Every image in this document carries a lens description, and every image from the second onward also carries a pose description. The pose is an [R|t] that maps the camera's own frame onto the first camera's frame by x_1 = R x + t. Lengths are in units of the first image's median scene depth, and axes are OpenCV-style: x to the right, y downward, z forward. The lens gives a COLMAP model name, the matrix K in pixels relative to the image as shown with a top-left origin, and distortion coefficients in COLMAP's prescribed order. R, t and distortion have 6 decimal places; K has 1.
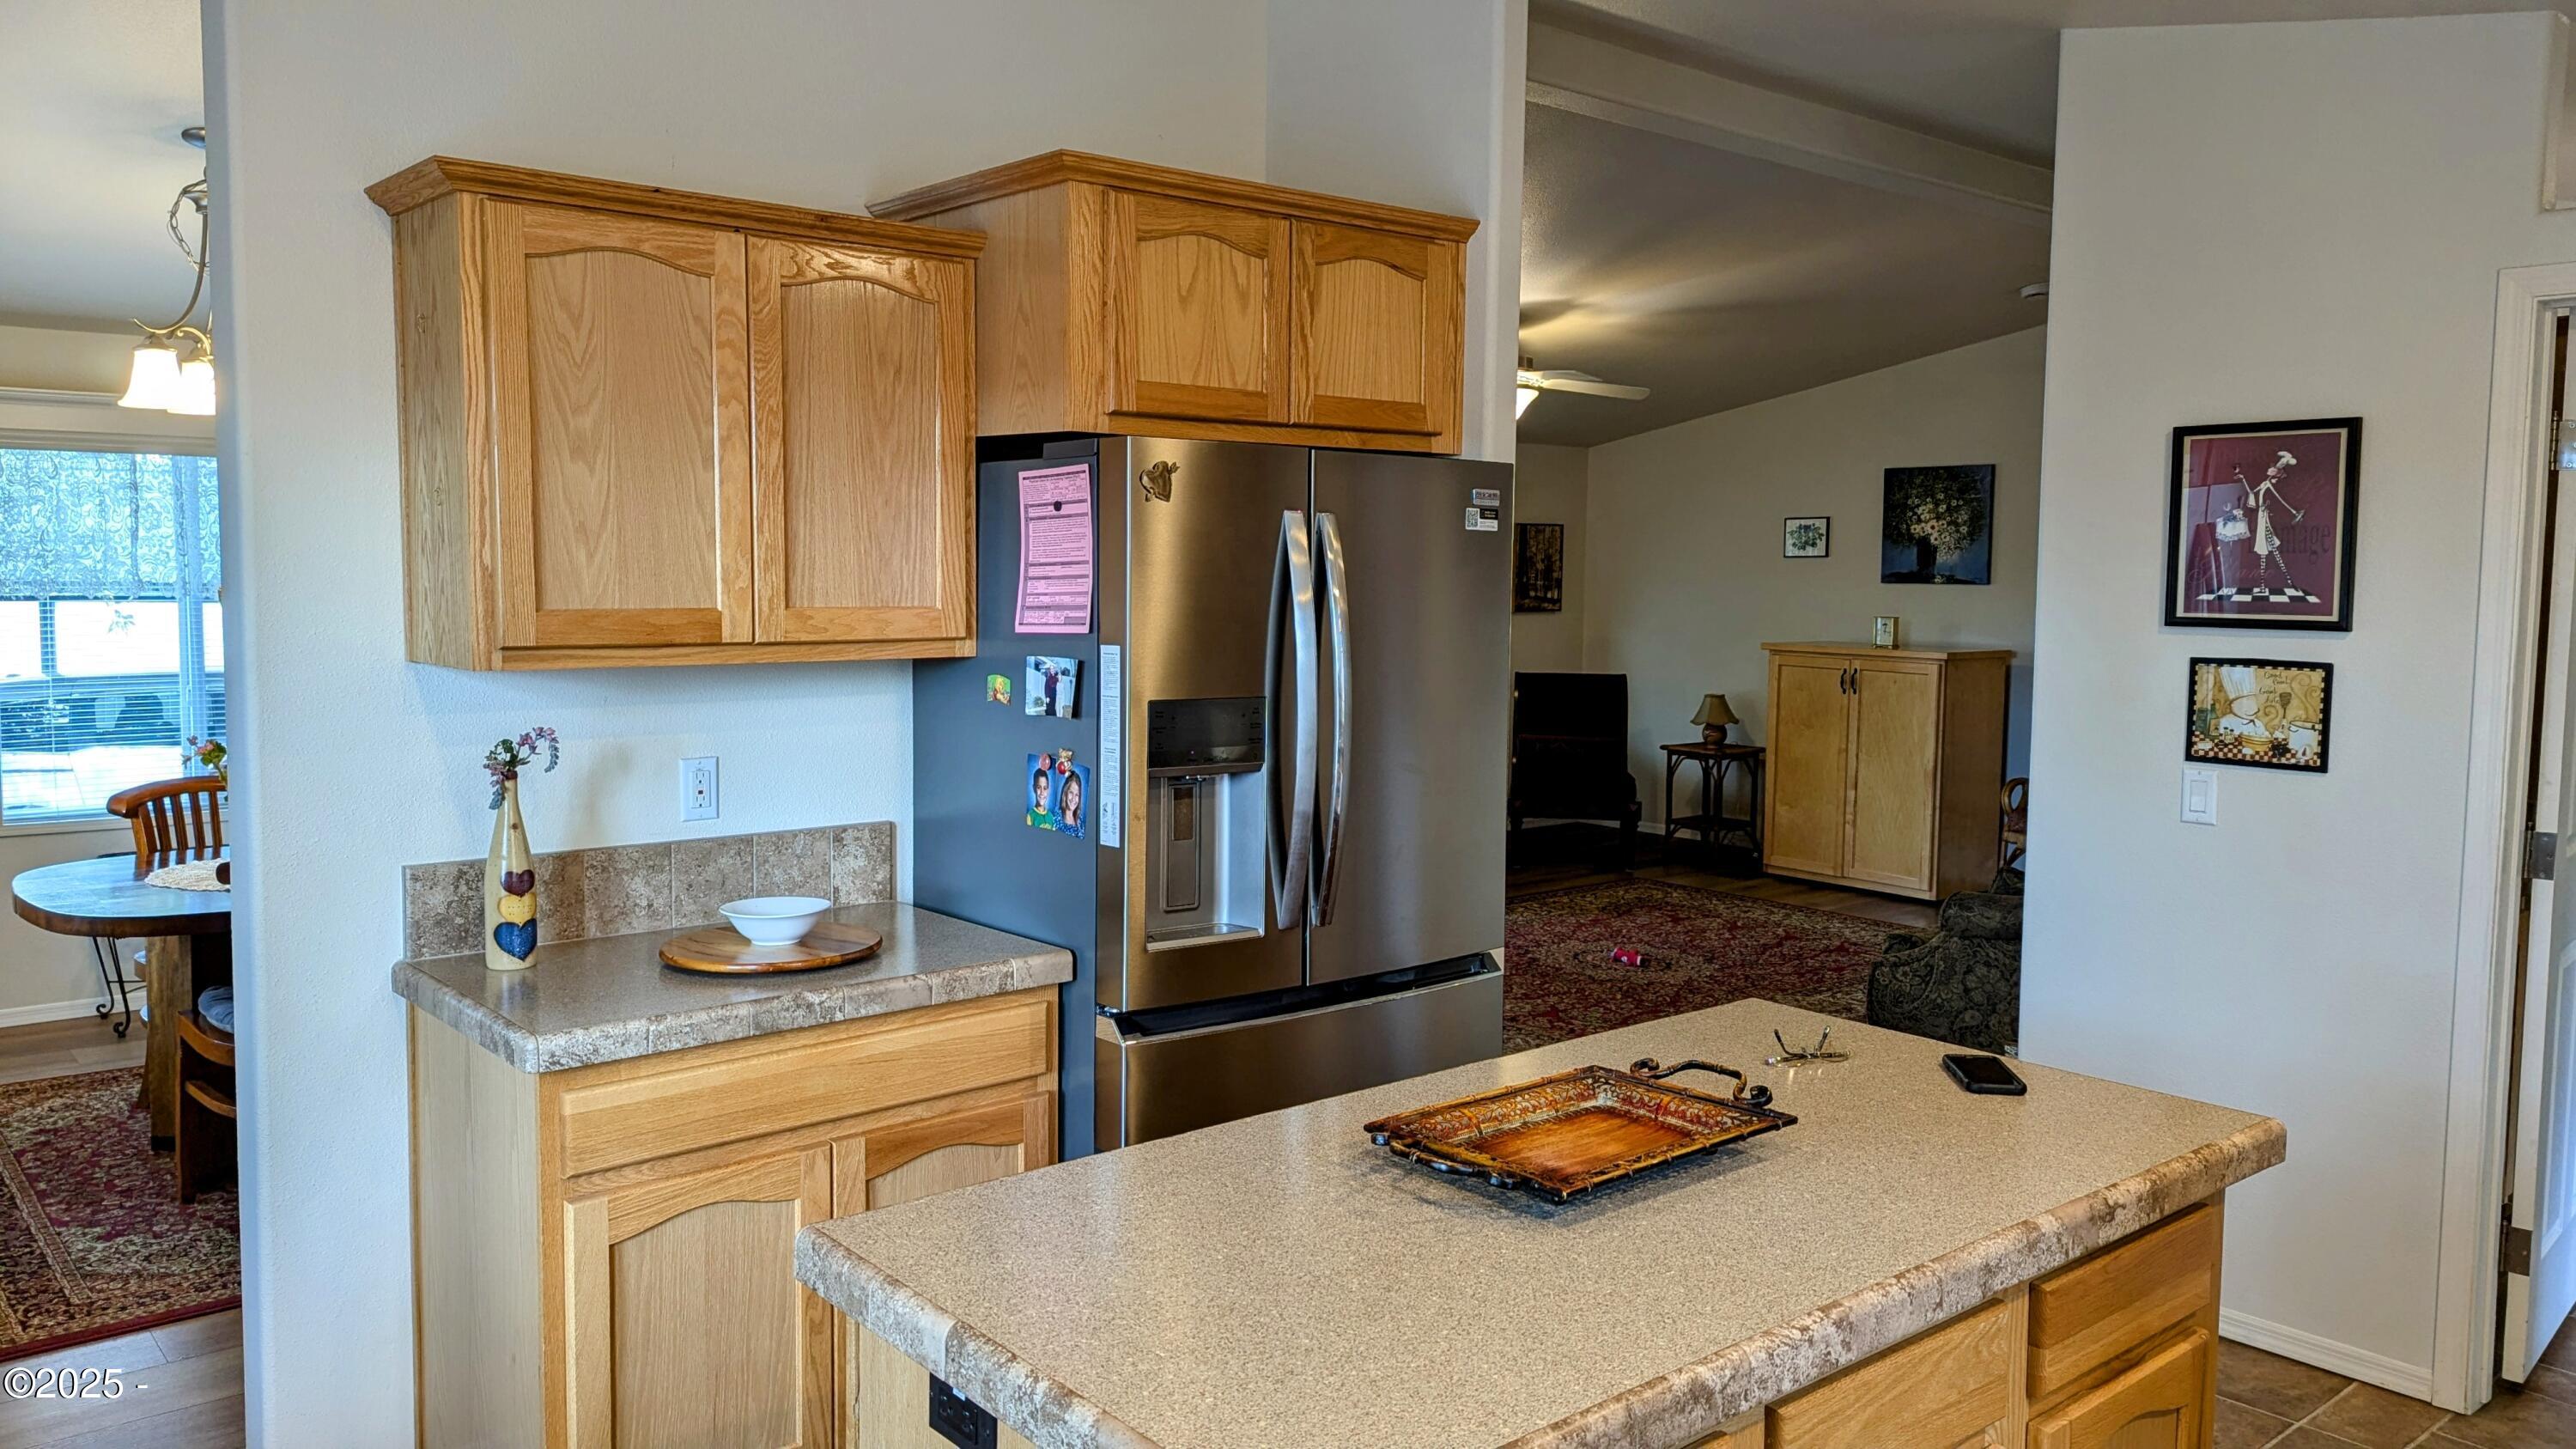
lens RADIAL K [[1847.4, 0, 1282.6], [0, 1847.4, 710.3], [0, 0, 1]] dist [0.097159, -0.113661]
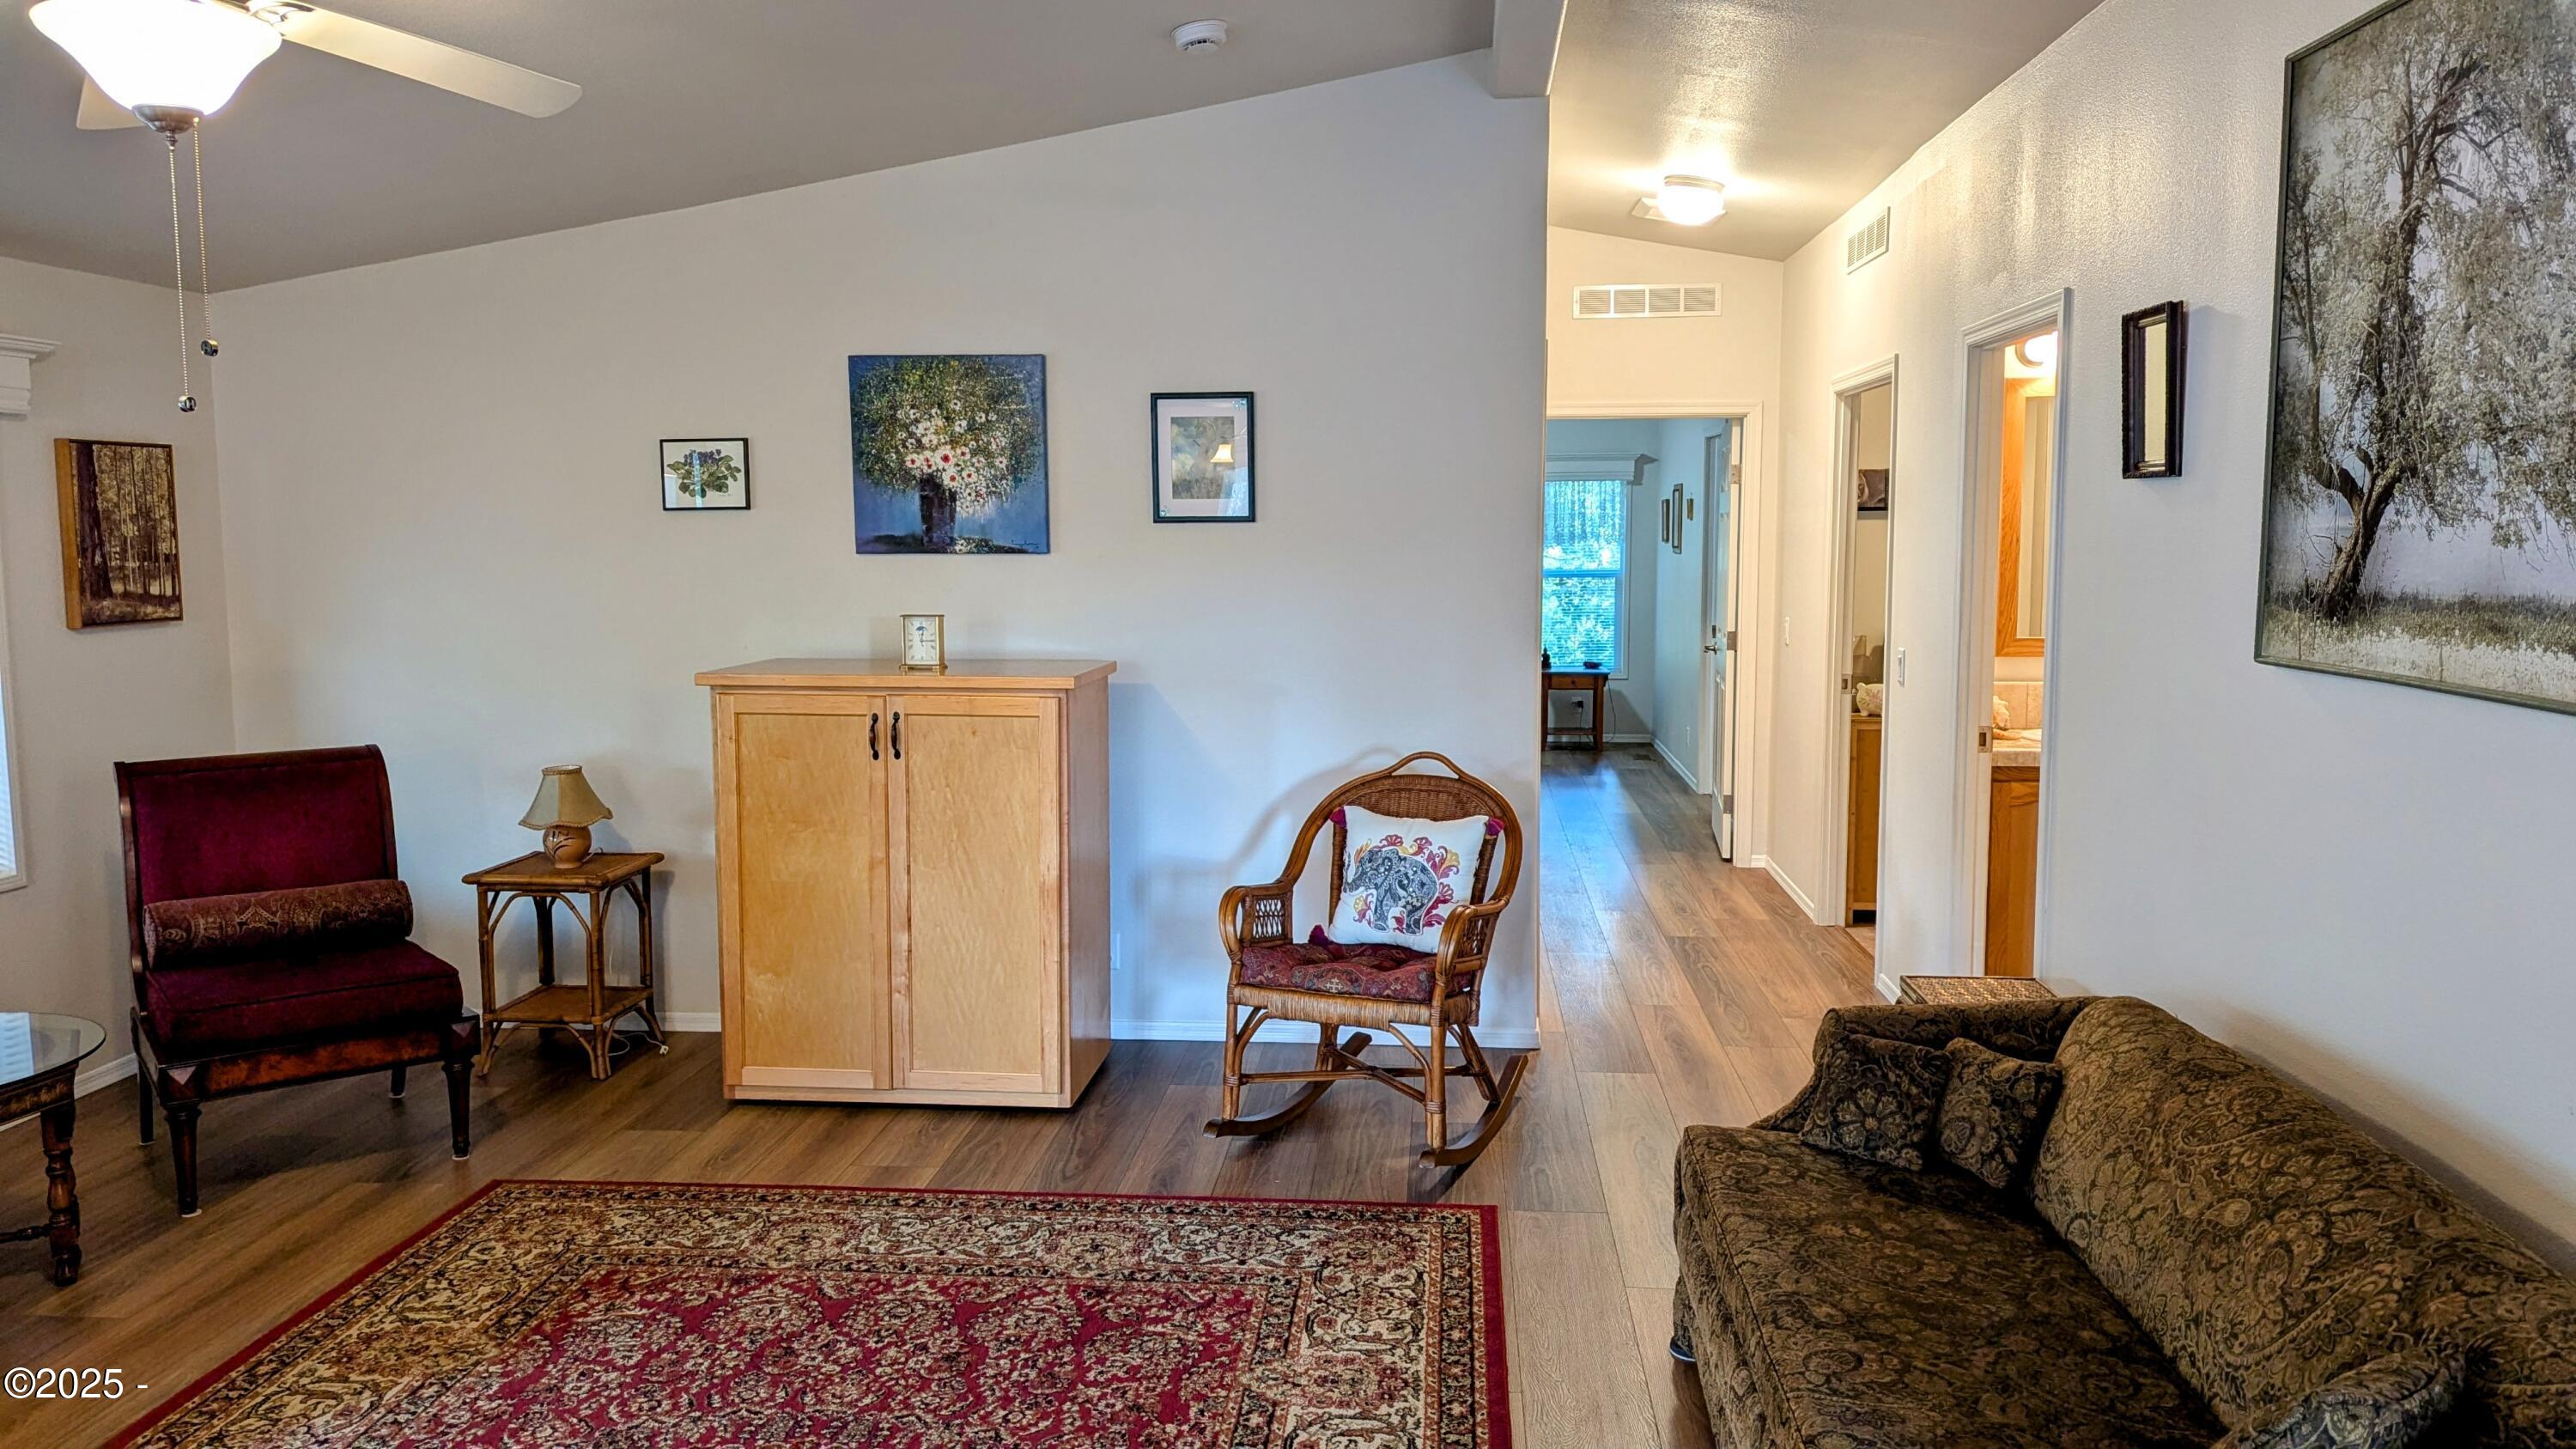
lens RADIAL K [[1837.8, 0, 1291.2], [0, 1837.8, 700.1], [0, 0, 1]] dist [0.083062, -0.073246]
pose [[0.714104, -0.080298, 0.695420, 0.013137], [0.067751, 0.996664, 0.045511, -0.040772], [-0.696754, 0.014616, 0.717161, 0.505551]]
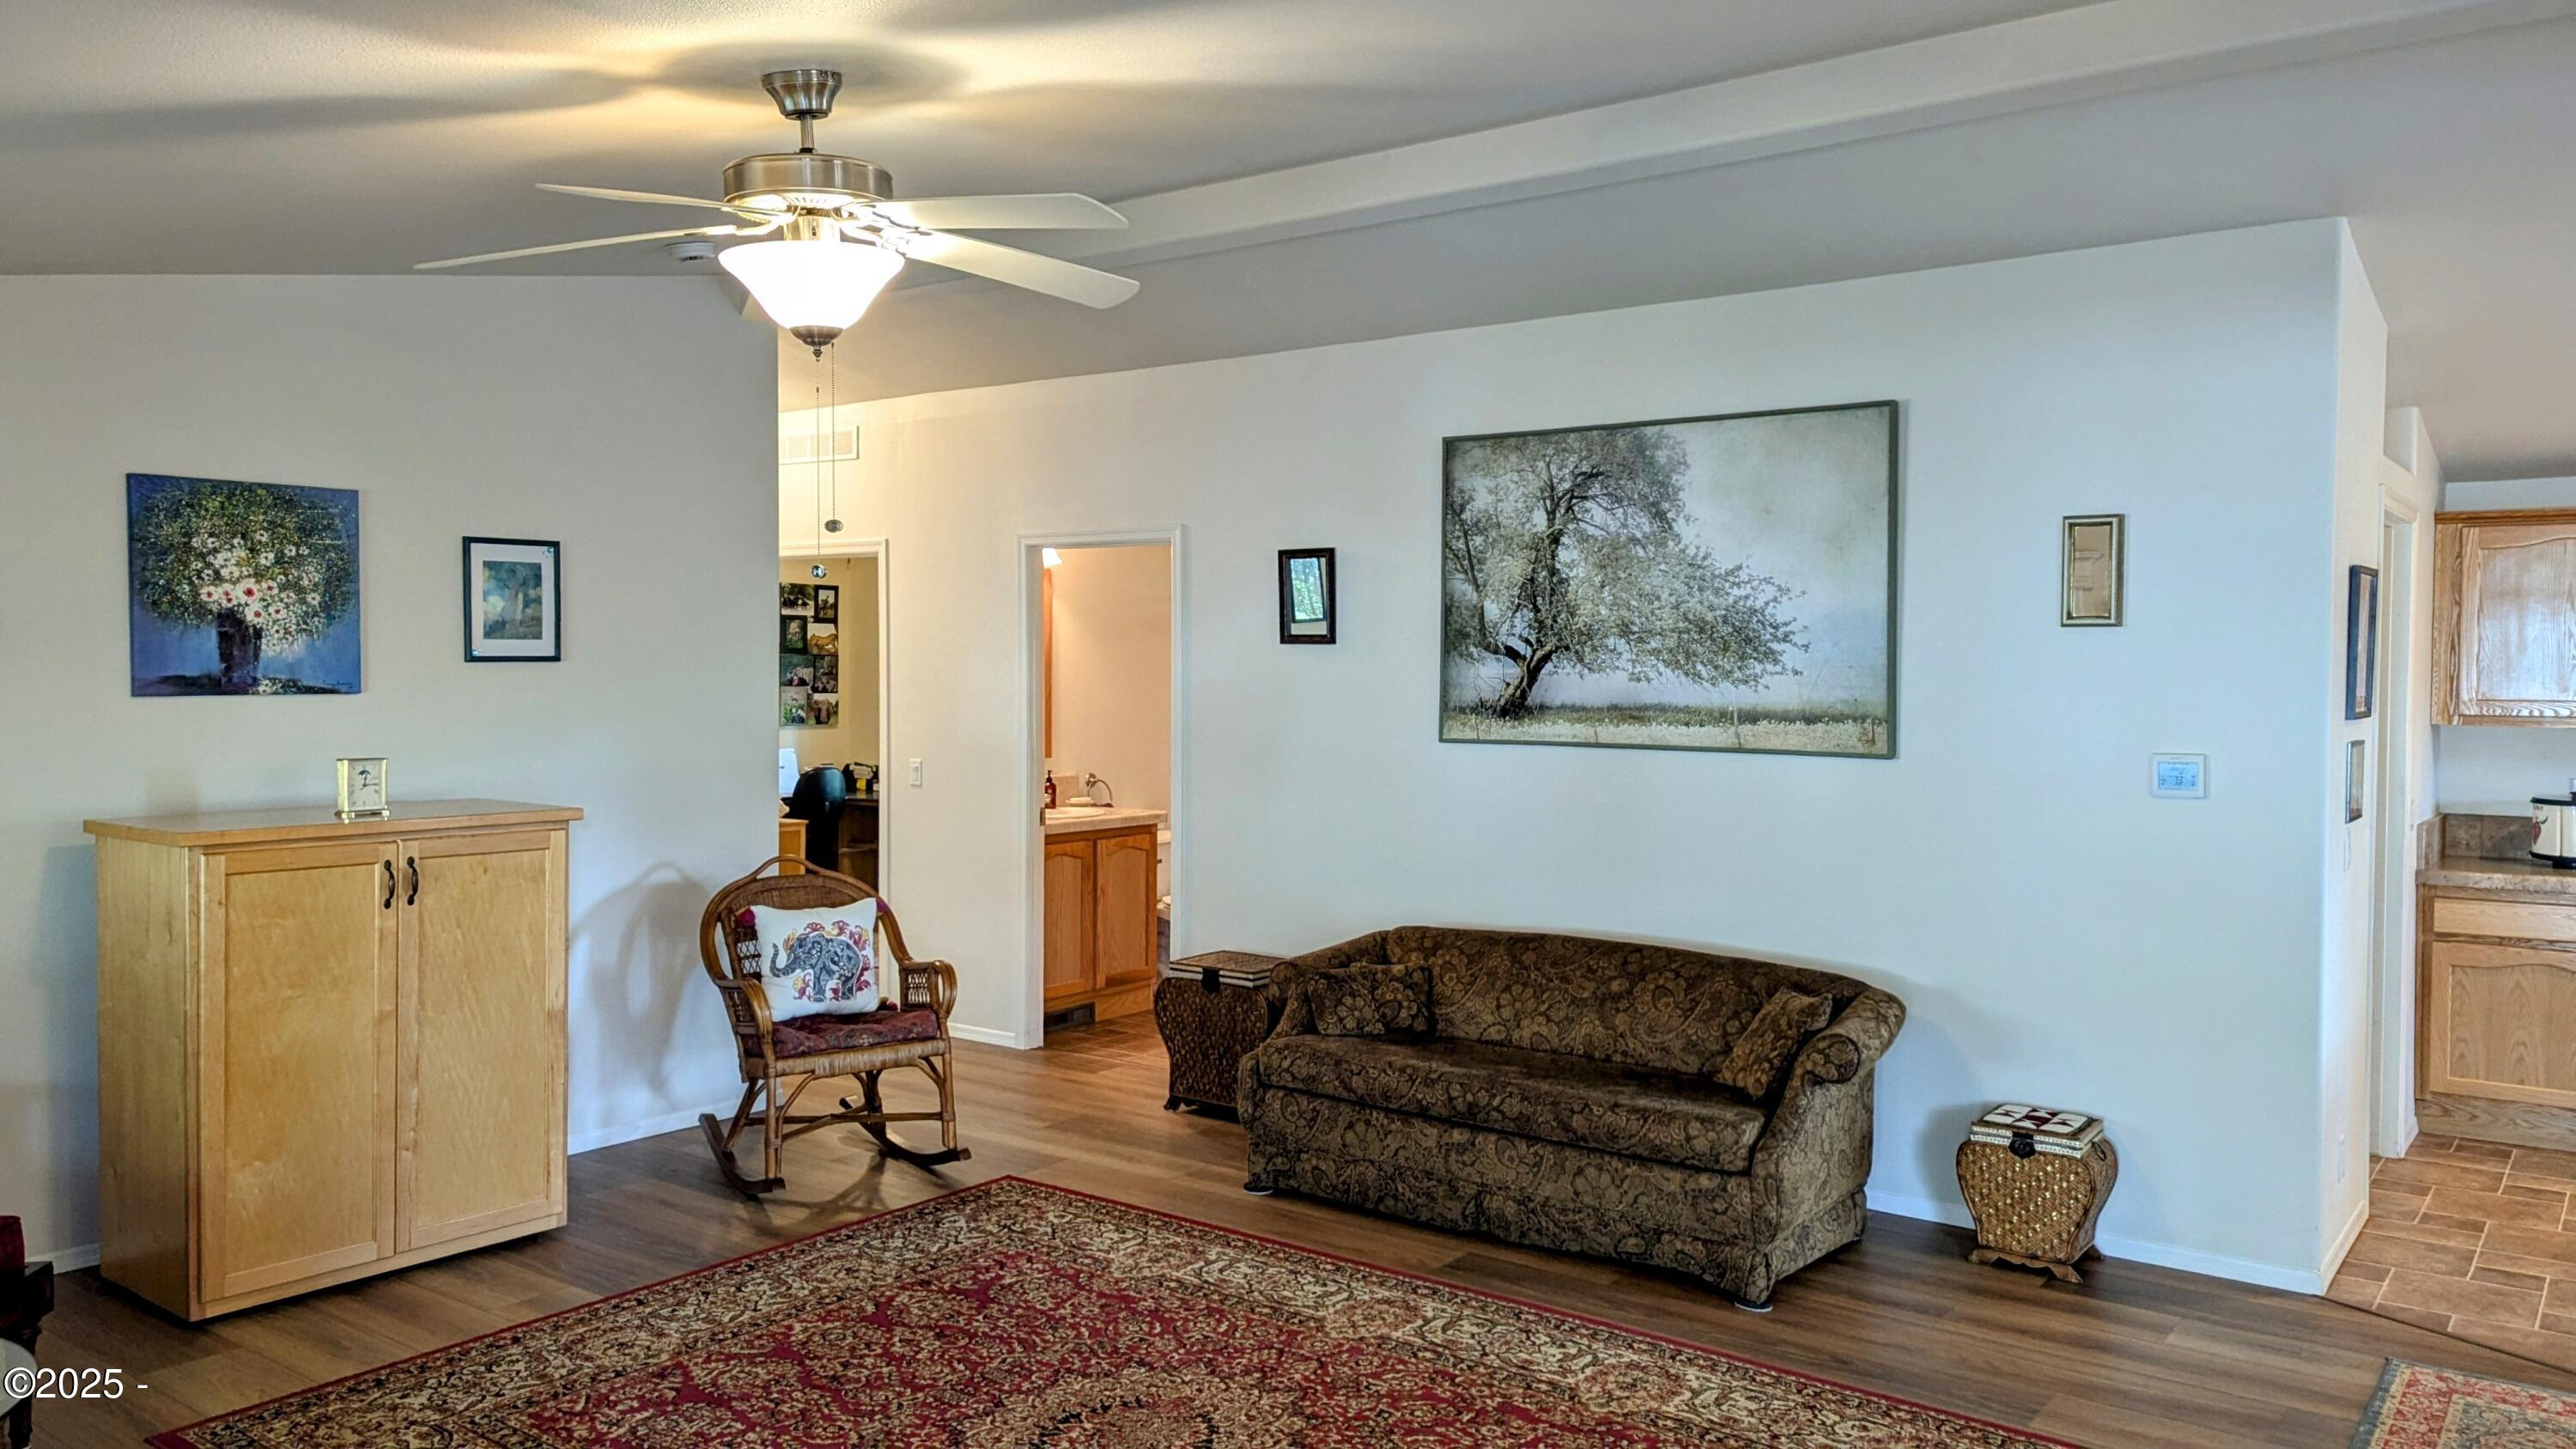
lens RADIAL K [[1847.4, 0, 1282.6], [0, 1847.4, 710.3], [0, 0, 1]] dist [0.097159, -0.113661]
pose [[-0.213969, -0.036178, 0.976170, -0.255497], [0.072582, 0.995963, 0.052821, -0.070870], [-0.974140, 0.082154, -0.210479, 0.825896]]
